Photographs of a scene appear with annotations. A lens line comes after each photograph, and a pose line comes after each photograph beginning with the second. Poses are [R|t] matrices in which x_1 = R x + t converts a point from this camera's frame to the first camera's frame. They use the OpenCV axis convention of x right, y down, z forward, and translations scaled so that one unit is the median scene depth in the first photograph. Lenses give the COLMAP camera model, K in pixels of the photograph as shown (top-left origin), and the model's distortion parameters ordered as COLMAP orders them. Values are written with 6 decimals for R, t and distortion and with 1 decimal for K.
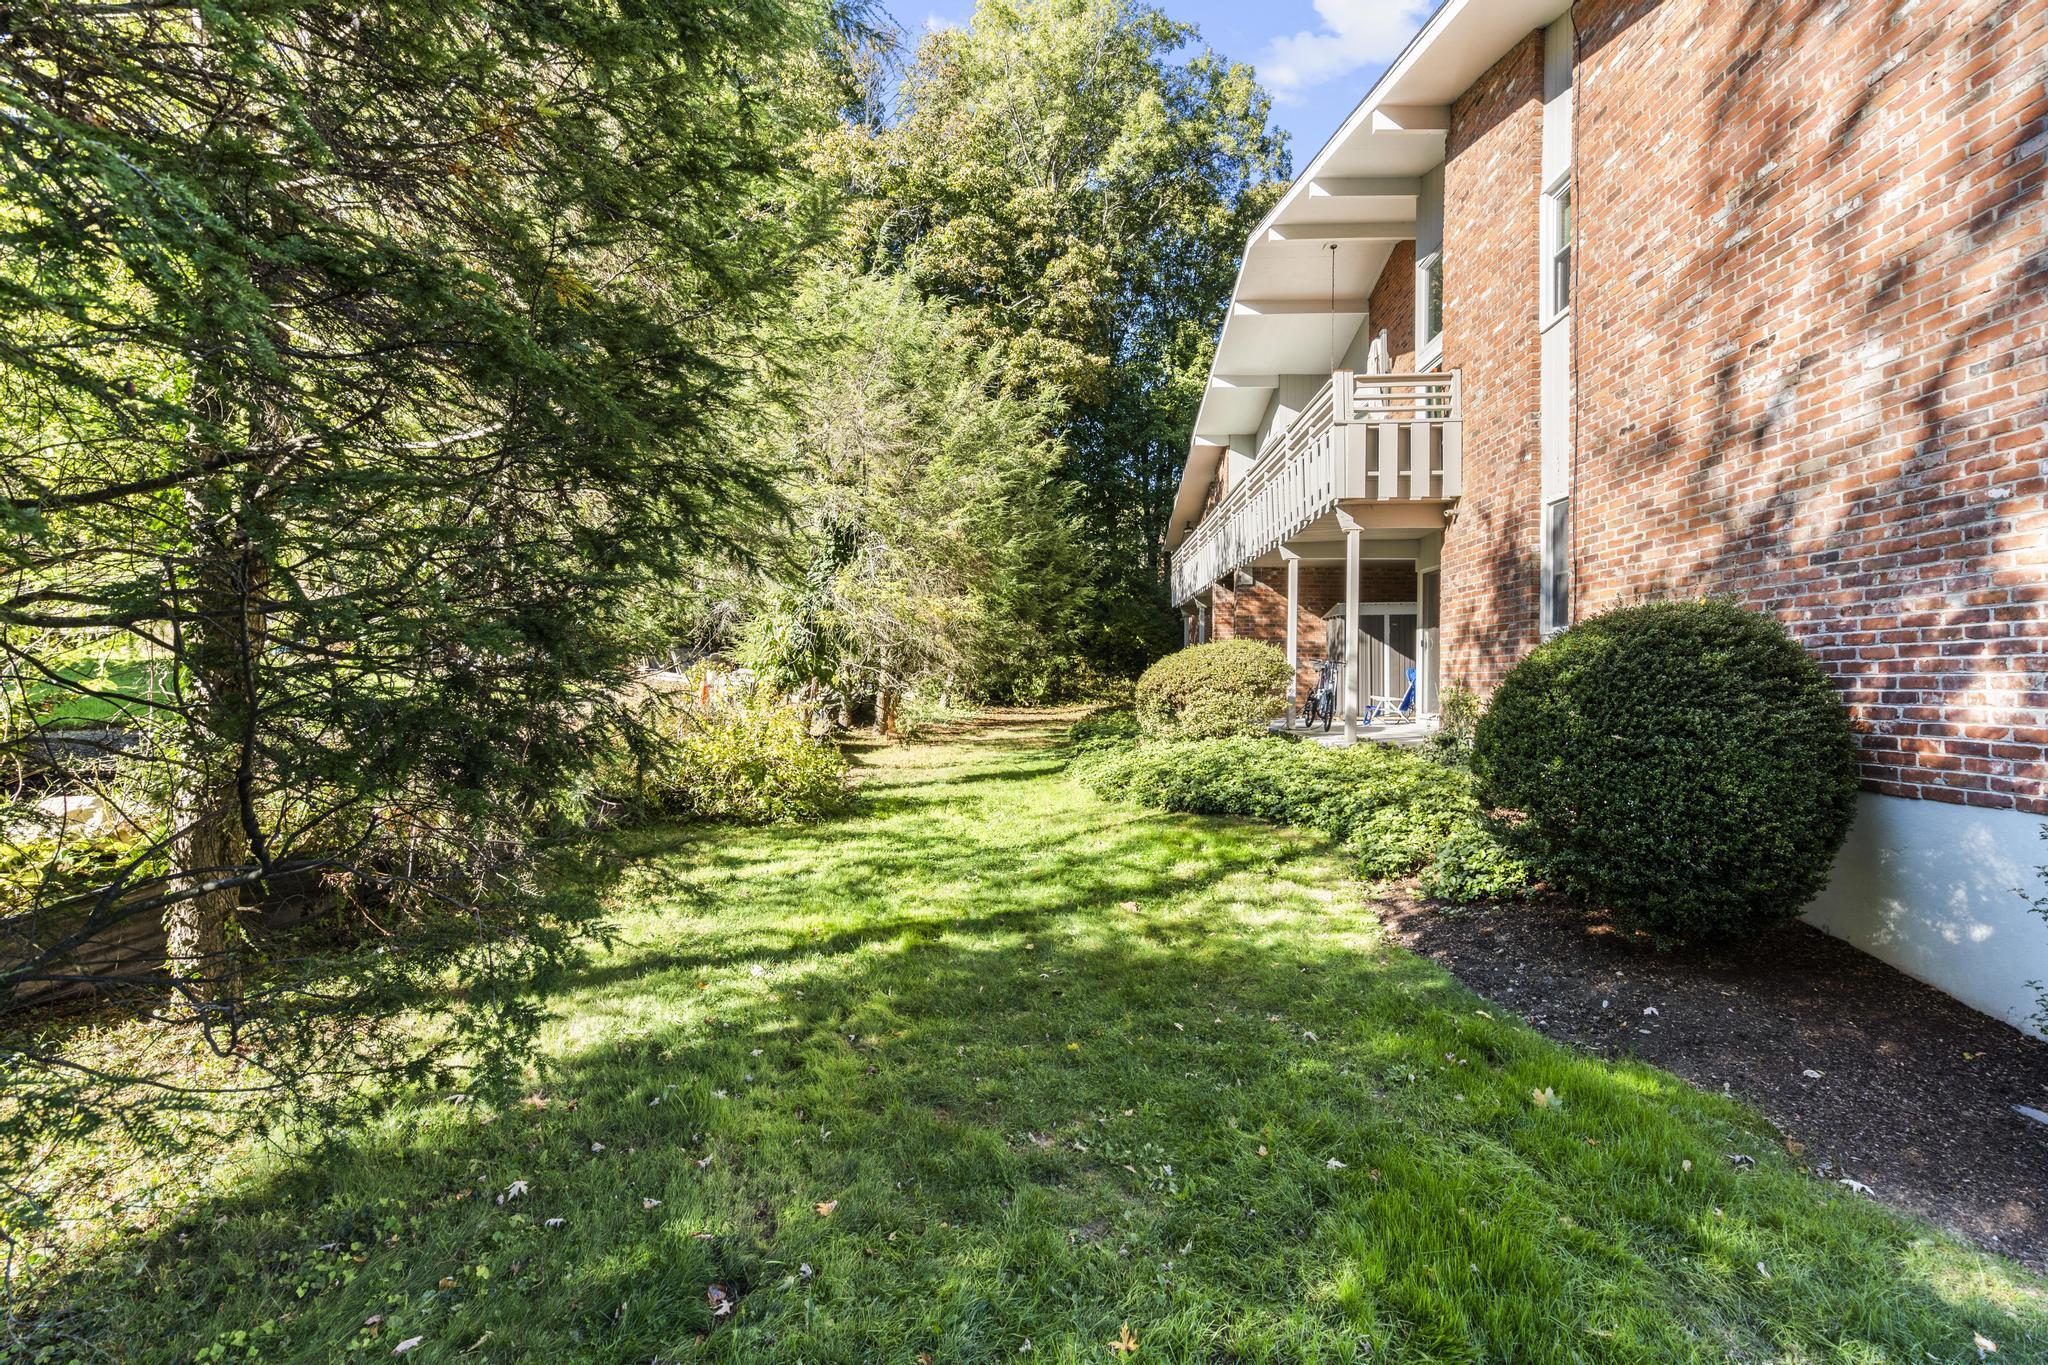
lens RADIAL K [[918.7, 0, 1017.7], [0, 918.7, 673.3], [0, 0, 1]] dist [-0.002110, 0.000599]
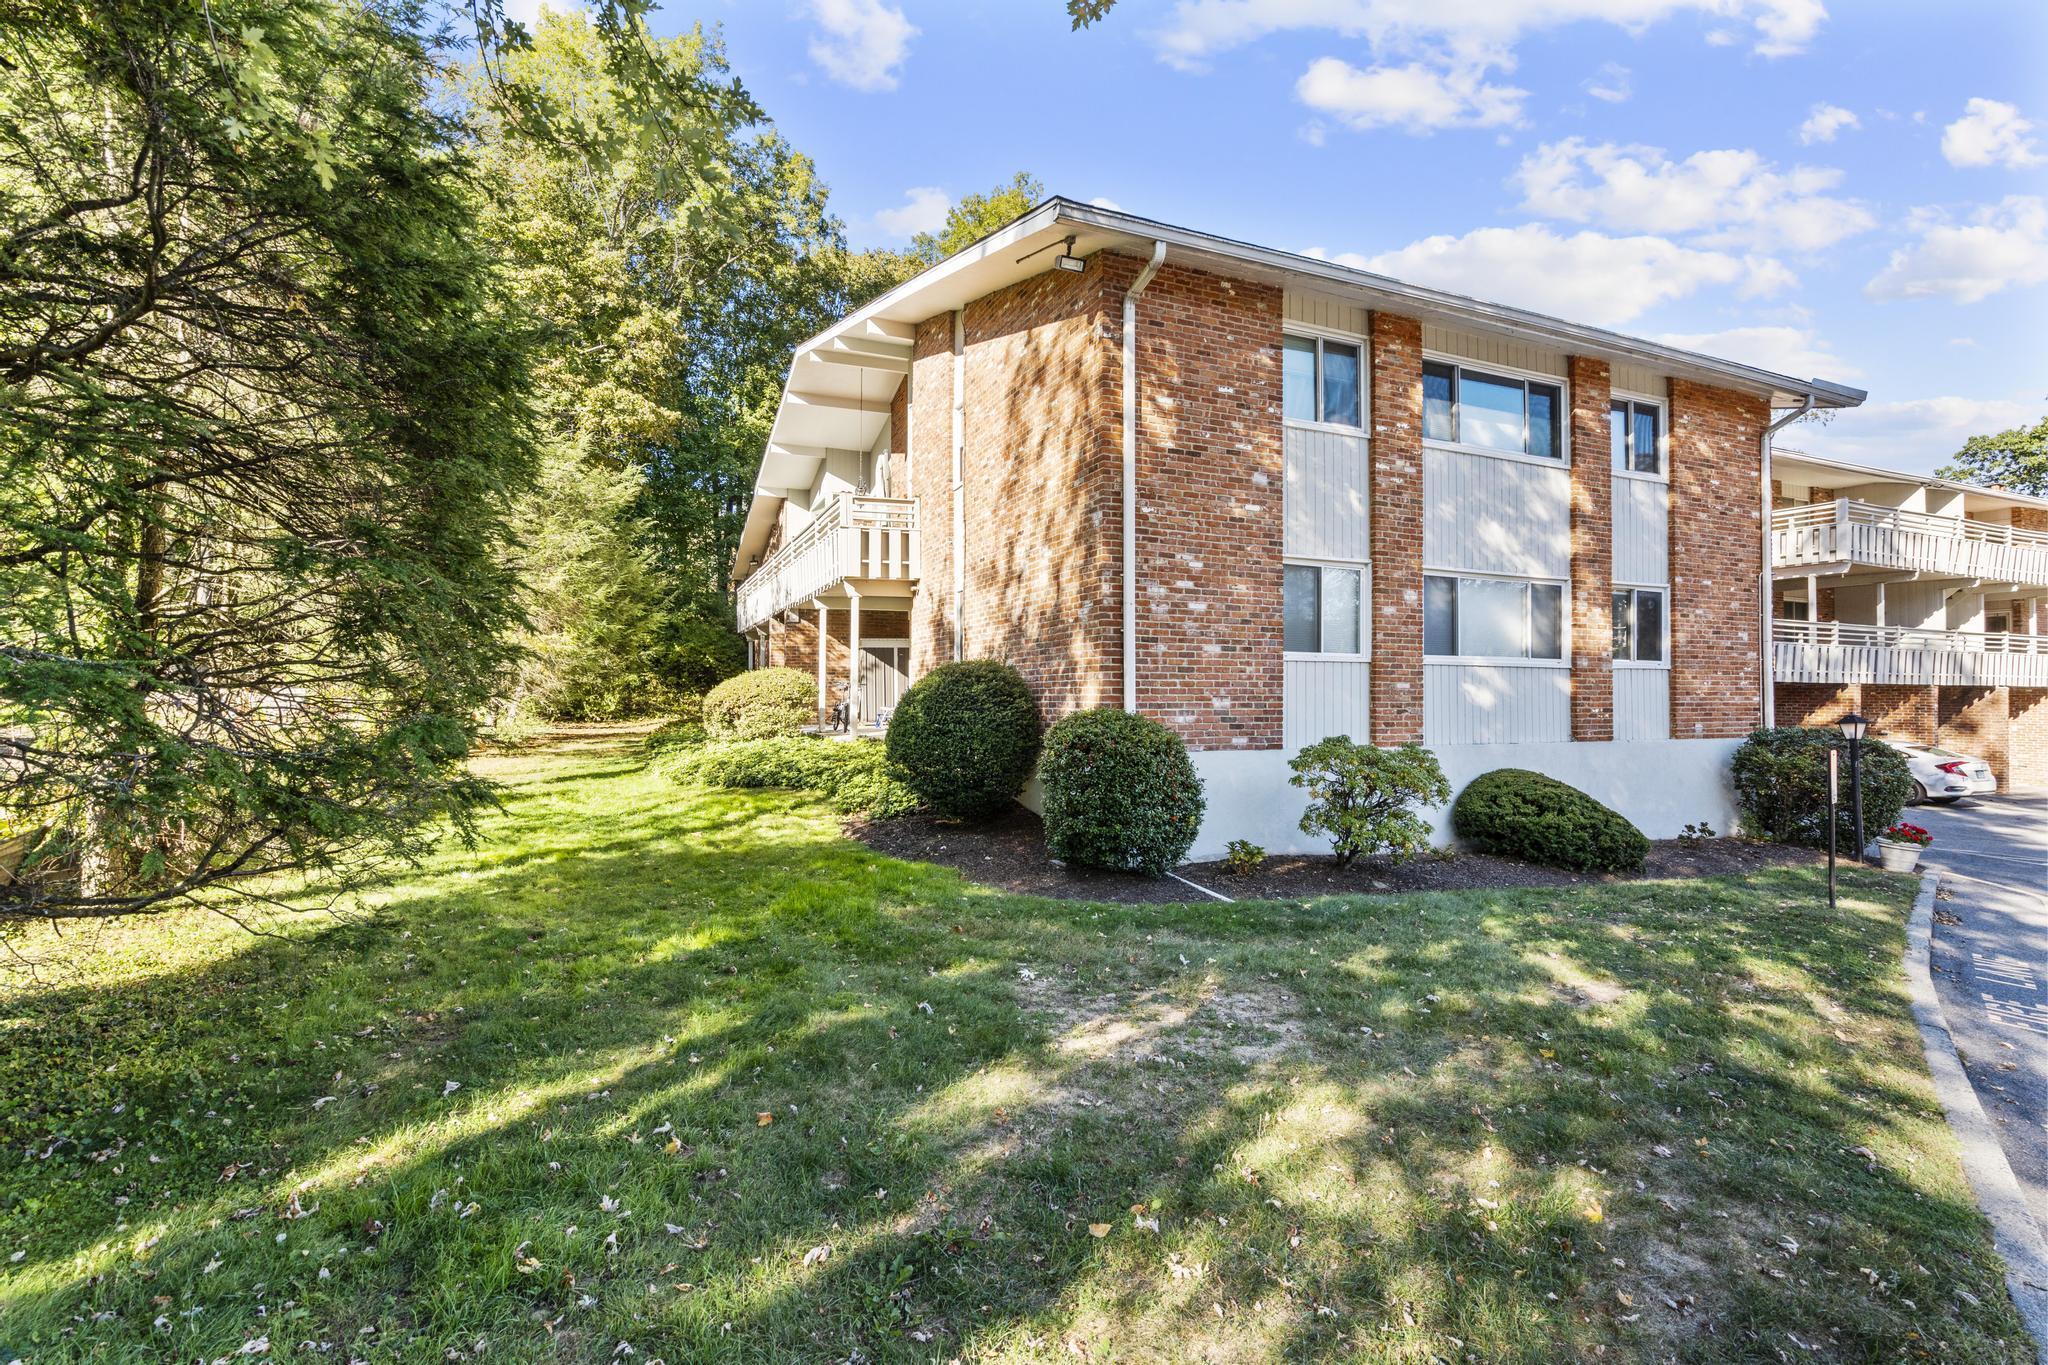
lens RADIAL K [[918.7, 0, 1017.7], [0, 918.7, 673.3], [0, 0, 1]] dist [-0.002110, 0.000599]
pose [[0.898996, 0.000920, 0.437957, -0.037560], [0.005022, 0.999910, -0.012411, -0.007792], [-0.437929, 0.013357, 0.898910, -0.336014]]
